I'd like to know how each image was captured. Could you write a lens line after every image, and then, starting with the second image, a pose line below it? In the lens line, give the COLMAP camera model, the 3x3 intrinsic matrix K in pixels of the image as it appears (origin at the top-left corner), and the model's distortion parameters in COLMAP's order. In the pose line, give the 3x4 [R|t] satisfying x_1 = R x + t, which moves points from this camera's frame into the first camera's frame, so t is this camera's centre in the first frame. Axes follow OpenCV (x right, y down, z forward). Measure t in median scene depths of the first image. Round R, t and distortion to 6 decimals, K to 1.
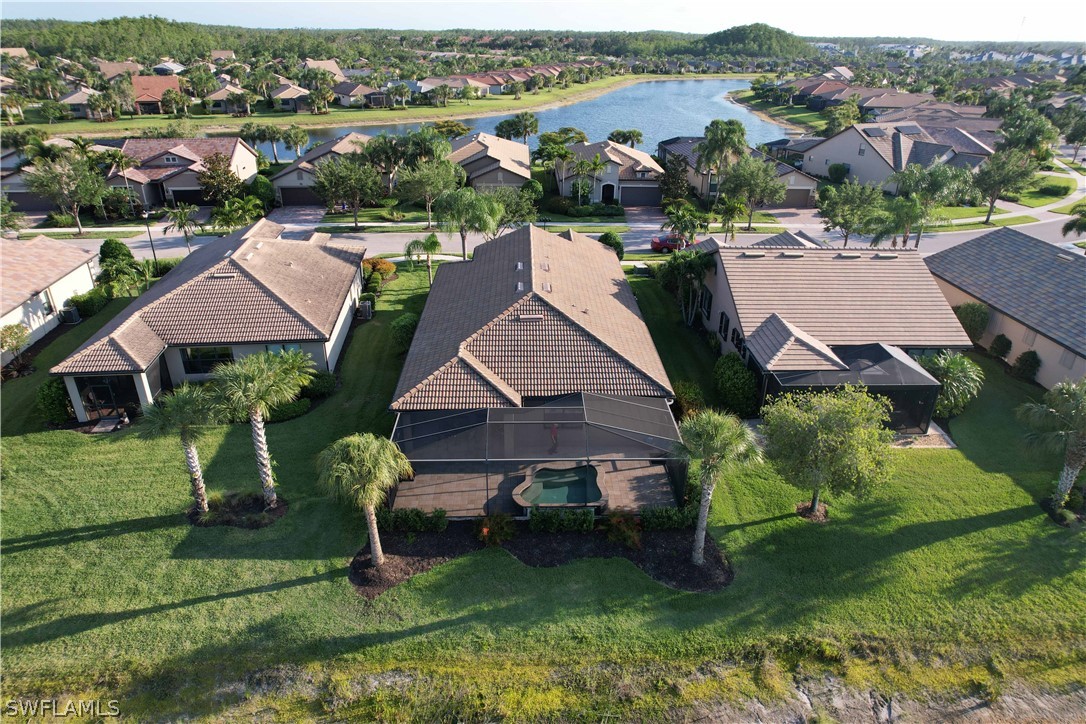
lens RADIAL K [[696.3, 0, 549.5], [0, 696.3, 362.1], [0, 0, 1]] dist [-0.081567, 0.071416]
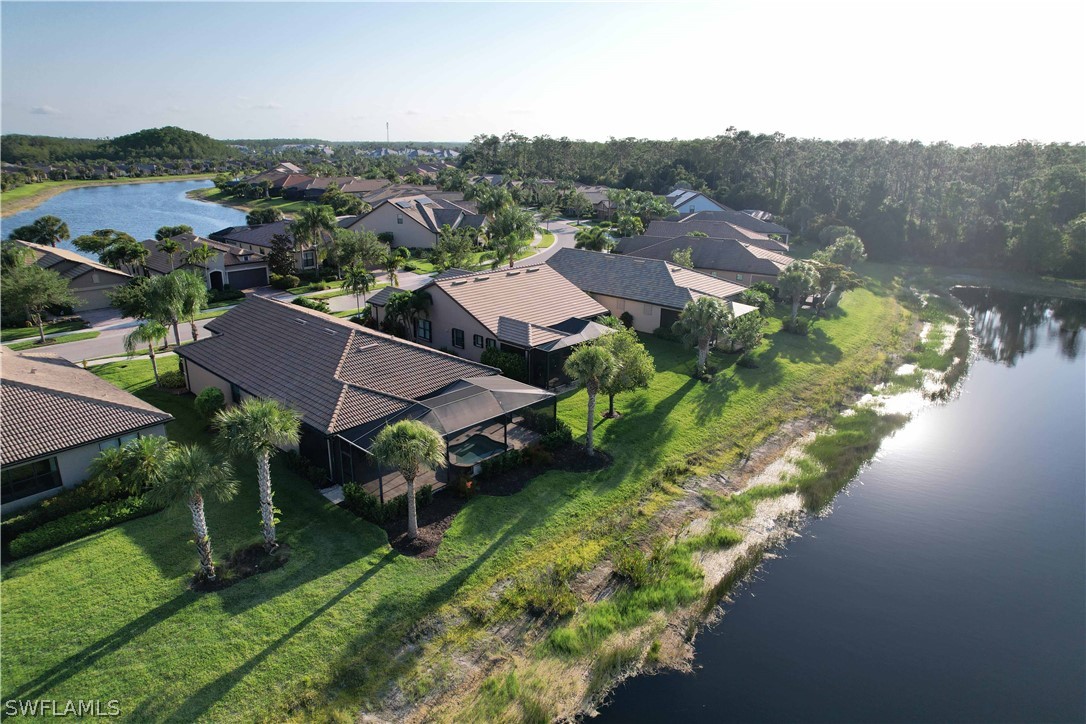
lens RADIAL K [[696.3, 0, 549.5], [0, 696.3, 362.1], [0, 0, 1]] dist [-0.081567, 0.071416]
pose [[0.706300, -0.217998, 0.673511, -0.755276], [0.304315, 0.952510, -0.010828, 0.083427], [-0.639166, 0.212608, 0.739098, -0.082903]]
